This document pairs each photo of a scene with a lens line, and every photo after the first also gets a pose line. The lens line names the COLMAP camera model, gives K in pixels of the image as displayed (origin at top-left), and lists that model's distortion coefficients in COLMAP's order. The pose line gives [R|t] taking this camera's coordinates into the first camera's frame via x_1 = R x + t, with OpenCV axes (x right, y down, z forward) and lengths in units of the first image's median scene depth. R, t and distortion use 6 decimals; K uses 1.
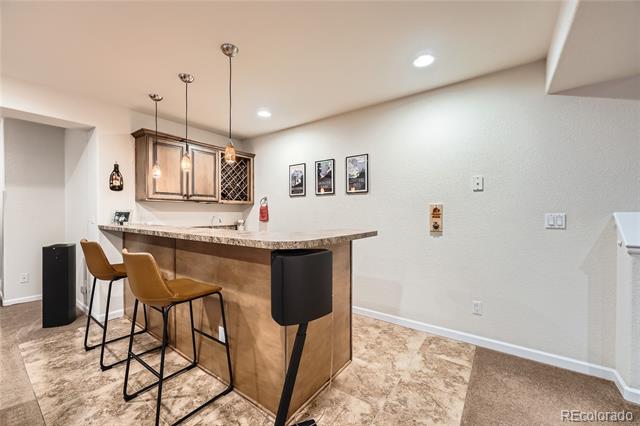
lens RADIAL K [[257.3, 0, 316.5], [0, 257.3, 212.1], [0, 0, 1]] dist [0.001846, 0.000198]
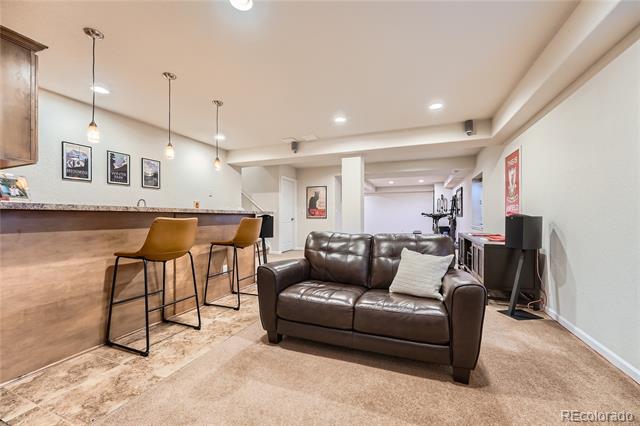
lens RADIAL K [[257.3, 0, 320.3], [0, 257.3, 215.4], [0, 0, 1]] dist [0.001846, 0.000198]
pose [[-0.267683, 0.004798, 0.963495, -1.274038], [-0.001112, 0.999985, -0.005289, 0.068812], [-0.963506, -0.002487, -0.267674, 0.483500]]
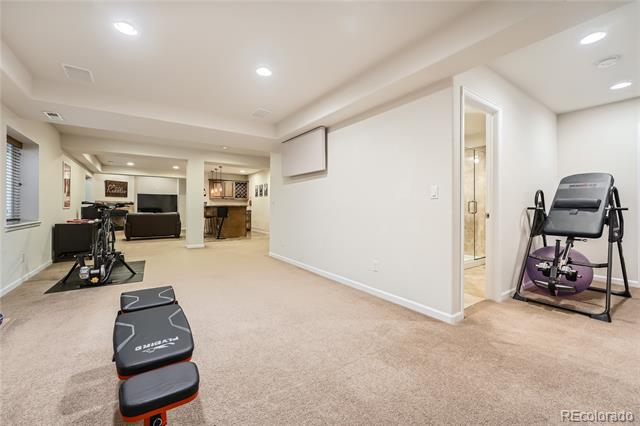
lens RADIAL K [[257.3, 0, 322.6], [0, 257.3, 210.3], [0, 0, 1]] dist [0.001846, 0.000198]
pose [[0.952660, 0.005472, -0.303988, 1.729212], [-0.003178, 0.999963, 0.008040, 0.075099], [0.304021, -0.006693, 0.952642, -1.772444]]
